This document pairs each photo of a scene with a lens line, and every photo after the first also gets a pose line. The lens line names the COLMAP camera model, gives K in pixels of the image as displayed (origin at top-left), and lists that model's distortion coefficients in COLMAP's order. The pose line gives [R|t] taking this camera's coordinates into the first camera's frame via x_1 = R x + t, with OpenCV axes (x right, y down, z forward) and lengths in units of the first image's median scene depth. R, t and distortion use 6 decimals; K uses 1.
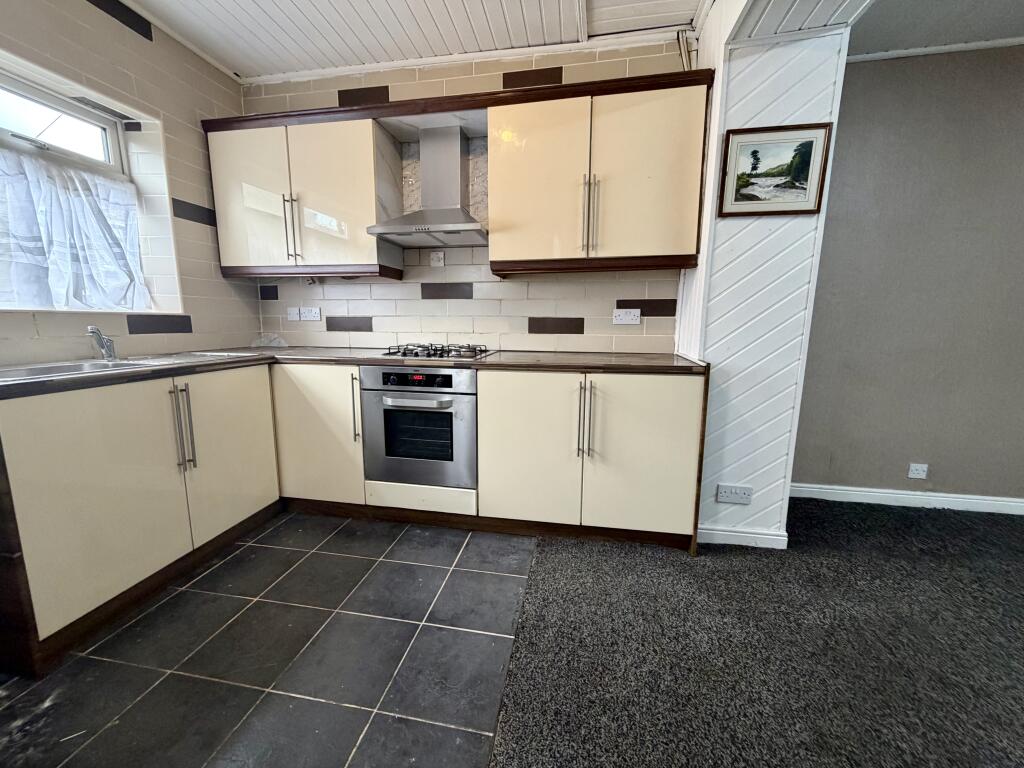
lens RADIAL K [[408.6, 0, 511.4], [0, 408.6, 384.5], [0, 0, 1]] dist [-0.000473, 0.000343]
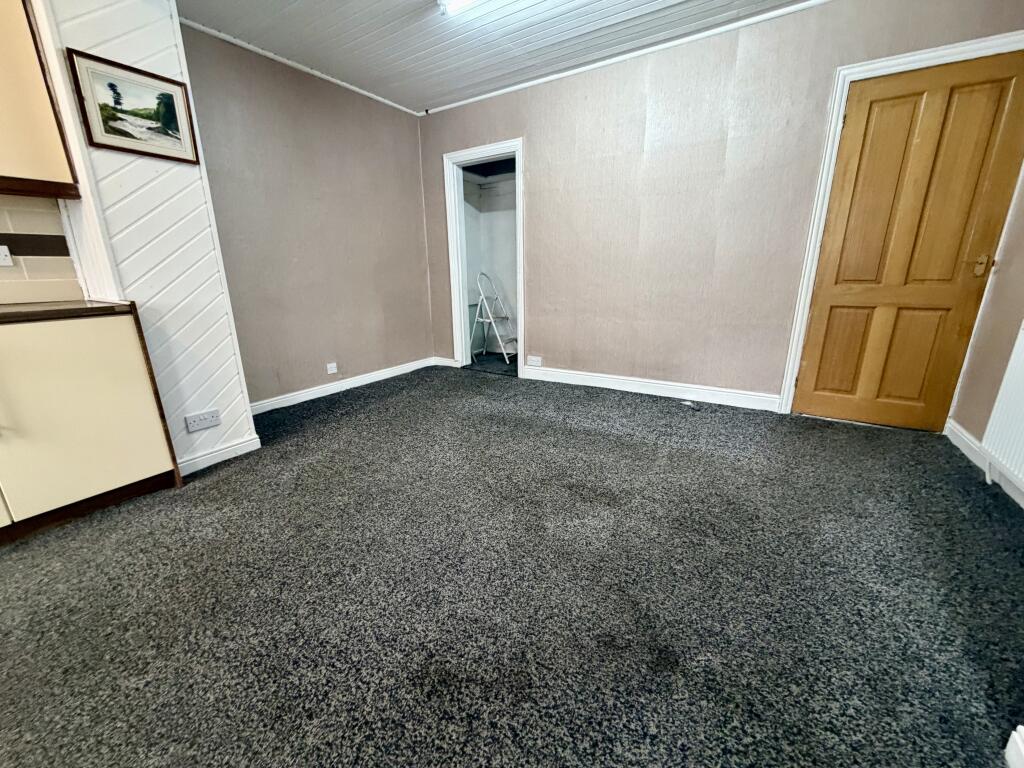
lens RADIAL K [[408.6, 0, 509.7], [0, 408.6, 383.9], [0, 0, 1]] dist [-0.000473, 0.000343]
pose [[0.379587, -0.258480, 0.888314, -0.099749], [0.162968, 0.963845, 0.210819, 0.074722], [-0.910689, 0.064743, 0.407987, -0.218694]]
